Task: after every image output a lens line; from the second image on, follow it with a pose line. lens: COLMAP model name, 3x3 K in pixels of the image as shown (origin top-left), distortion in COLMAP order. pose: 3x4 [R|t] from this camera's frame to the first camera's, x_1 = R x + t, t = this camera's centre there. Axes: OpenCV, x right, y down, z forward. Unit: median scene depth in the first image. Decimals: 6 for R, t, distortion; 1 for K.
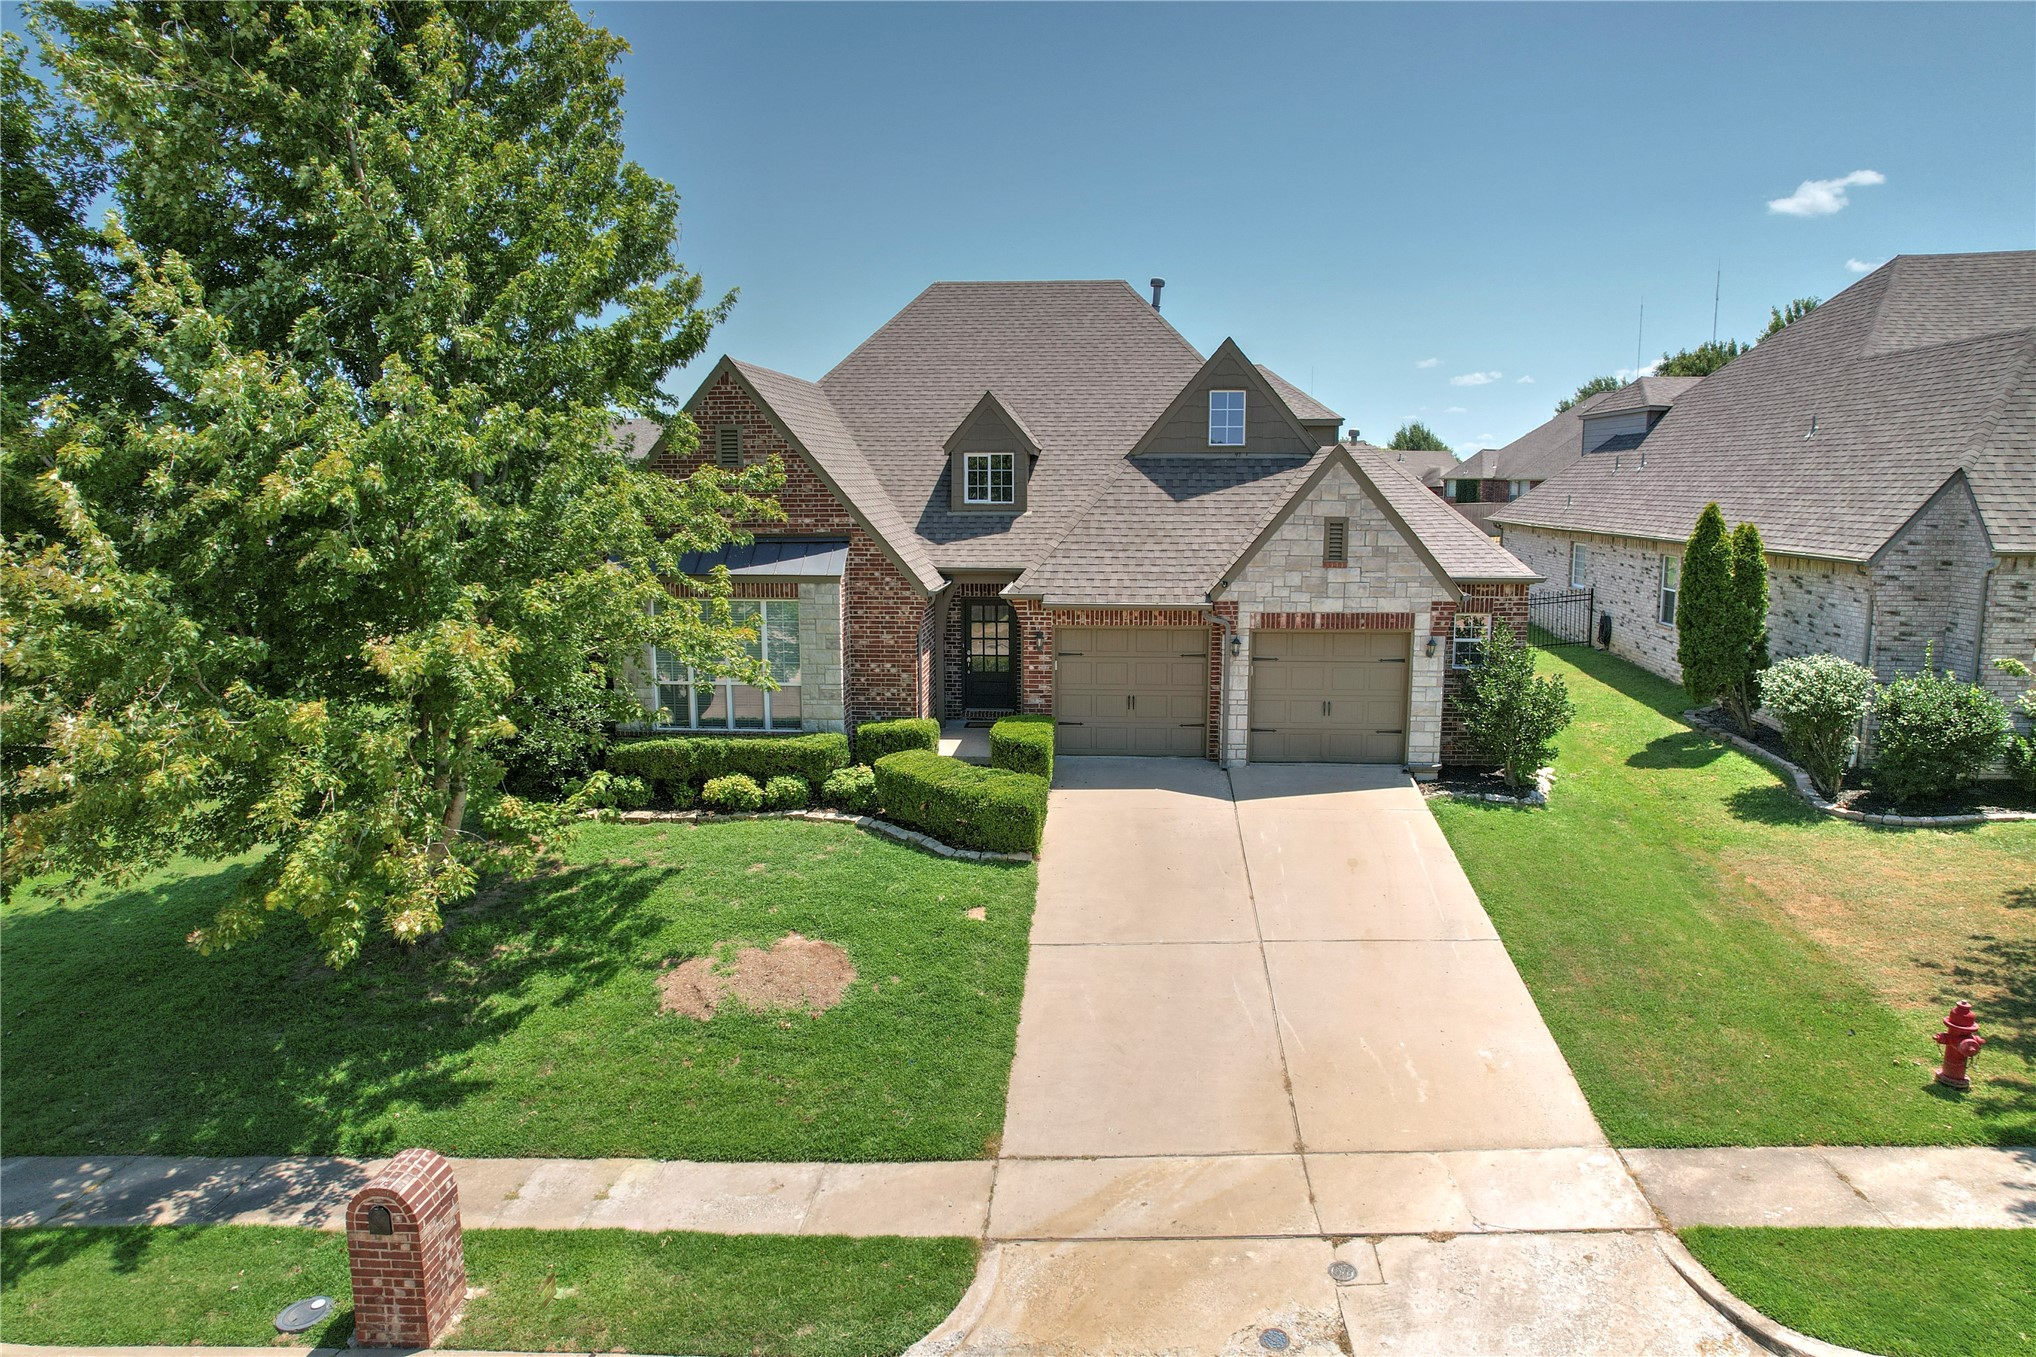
lens RADIAL K [[1292.5, 0, 1031.2], [0, 1292.5, 677.0], [0, 0, 1]] dist [-0.057543, 0.066437]
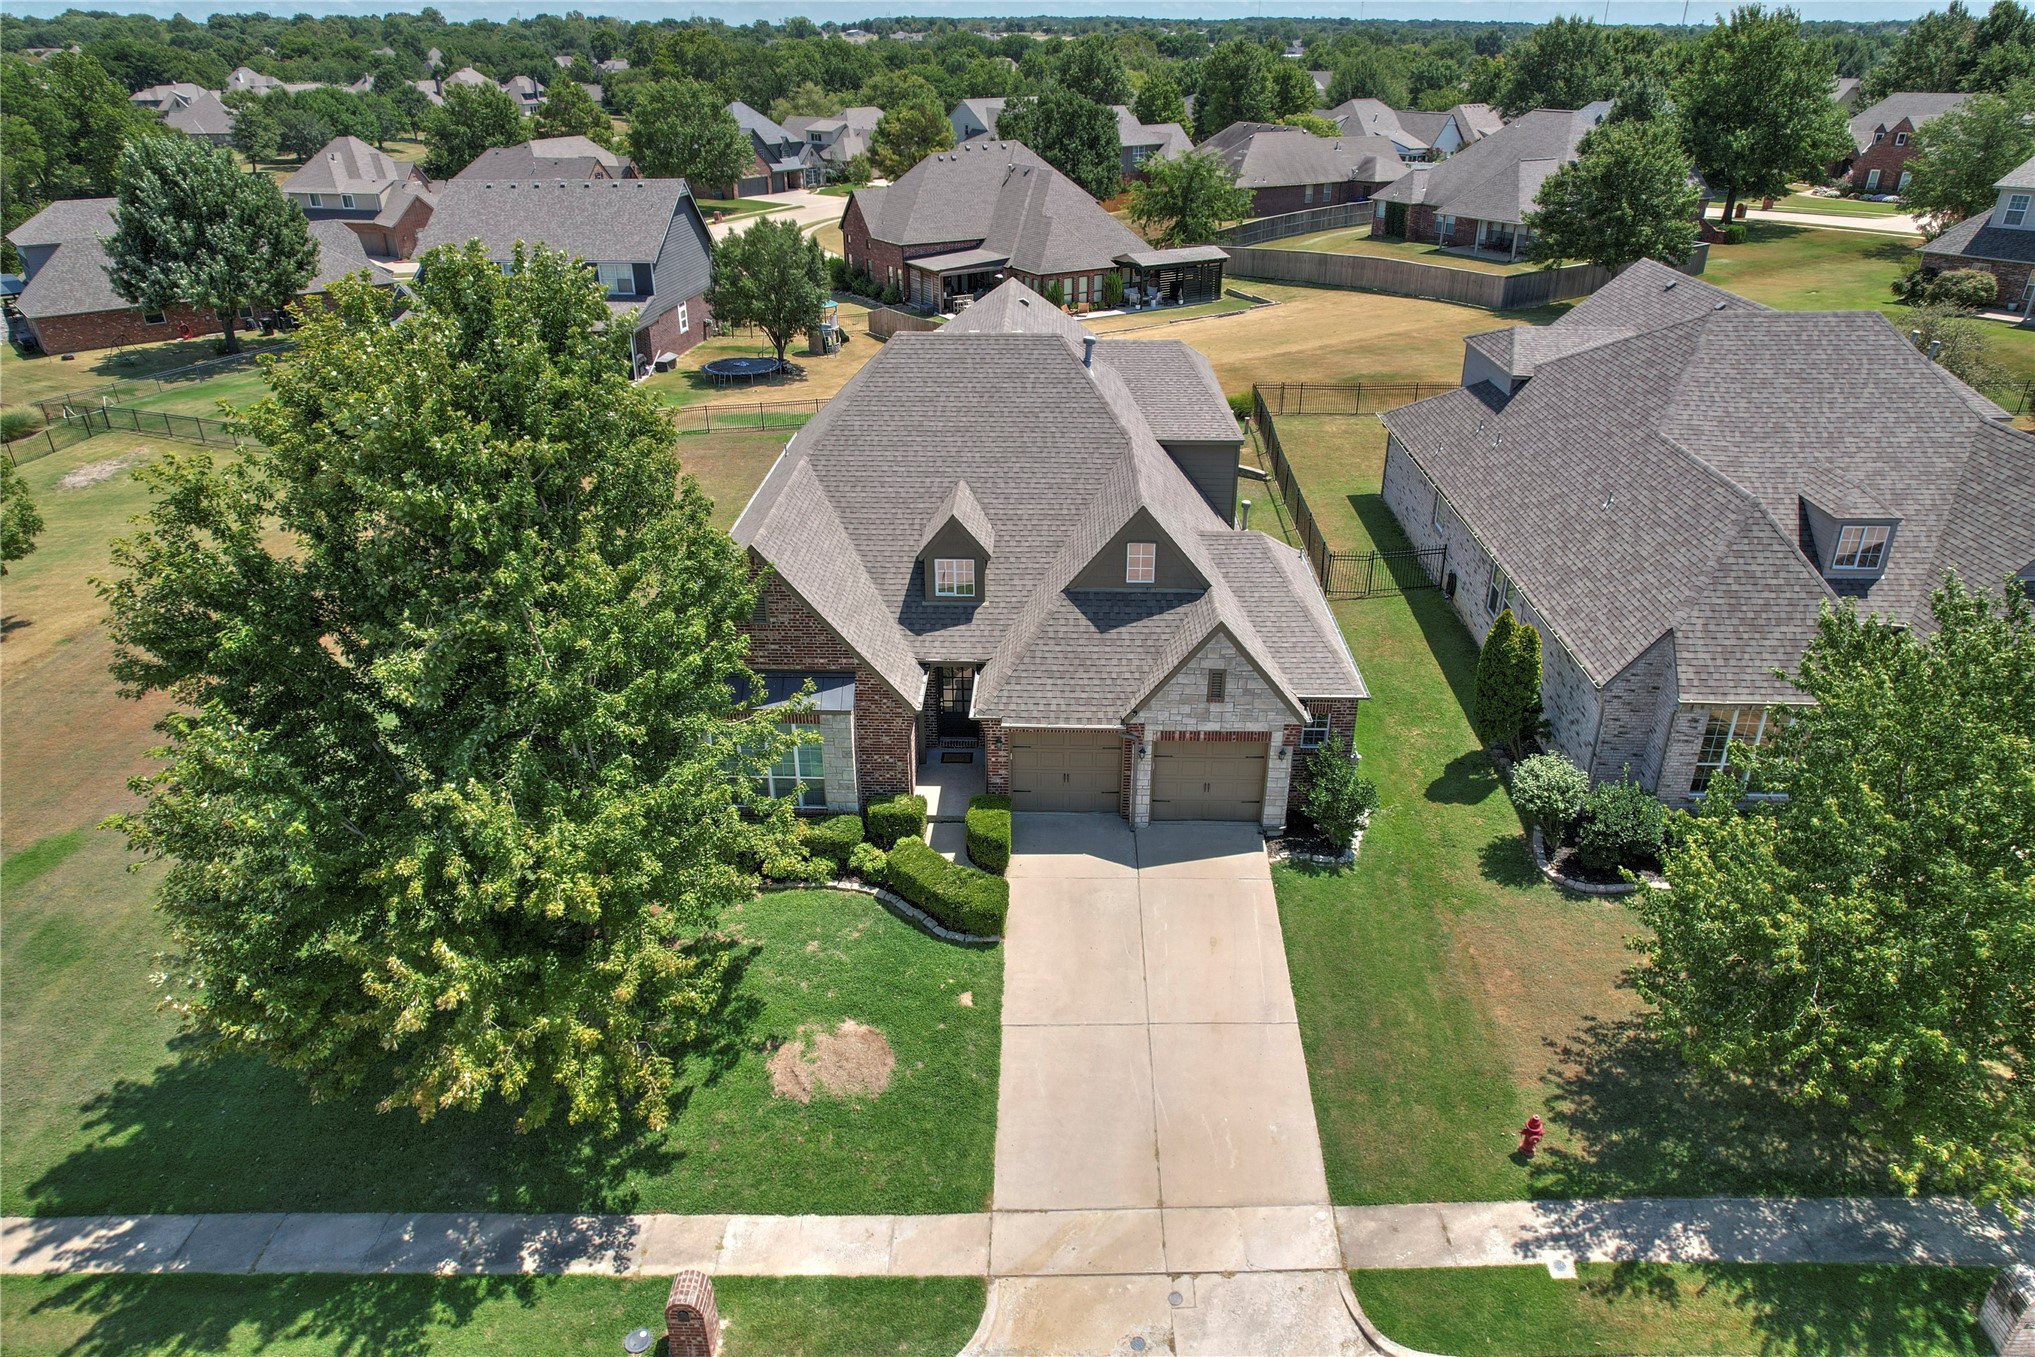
lens RADIAL K [[1289.1, 0, 1017.5], [0, 1289.1, 678.5], [0, 0, 1]] dist [-0.034685, 0.002076]
pose [[0.998998, -0.020988, 0.039538, -0.034700], [0.007997, 0.952742, 0.303675, -0.667383], [-0.044043, -0.303054, 0.951955, -0.359960]]
